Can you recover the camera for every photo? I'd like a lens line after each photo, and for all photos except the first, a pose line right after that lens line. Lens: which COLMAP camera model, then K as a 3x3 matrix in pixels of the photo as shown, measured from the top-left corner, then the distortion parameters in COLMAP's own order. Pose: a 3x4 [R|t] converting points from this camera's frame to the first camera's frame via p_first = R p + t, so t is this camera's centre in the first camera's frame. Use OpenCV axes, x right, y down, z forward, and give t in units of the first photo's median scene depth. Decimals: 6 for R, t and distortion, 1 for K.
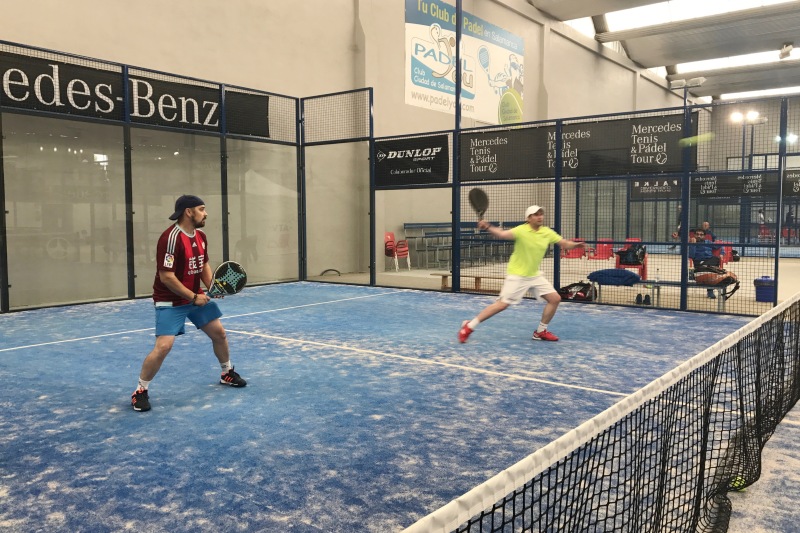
lens RADIAL K [[648.5, 0, 402.1], [0, 648.5, 268.5], [0, 0, 1]] dist [-0.011443, -0.003477]
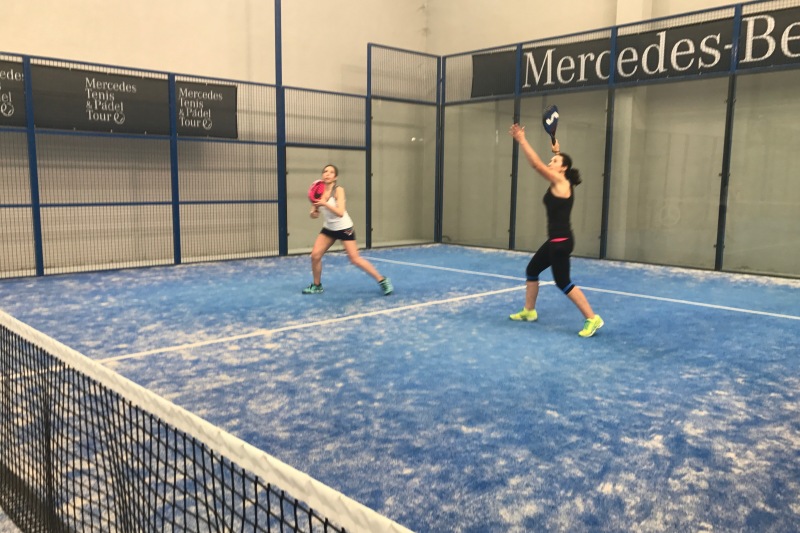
lens RADIAL K [[648.5, 0, 398.5], [0, 648.5, 272.5], [0, 0, 1]] dist [-0.011443, -0.003477]
pose [[-0.125196, 0.130347, -0.983532, 0.535201], [-0.073856, 0.987357, 0.140255, -0.045481], [0.989379, 0.090199, -0.113986, 0.674978]]
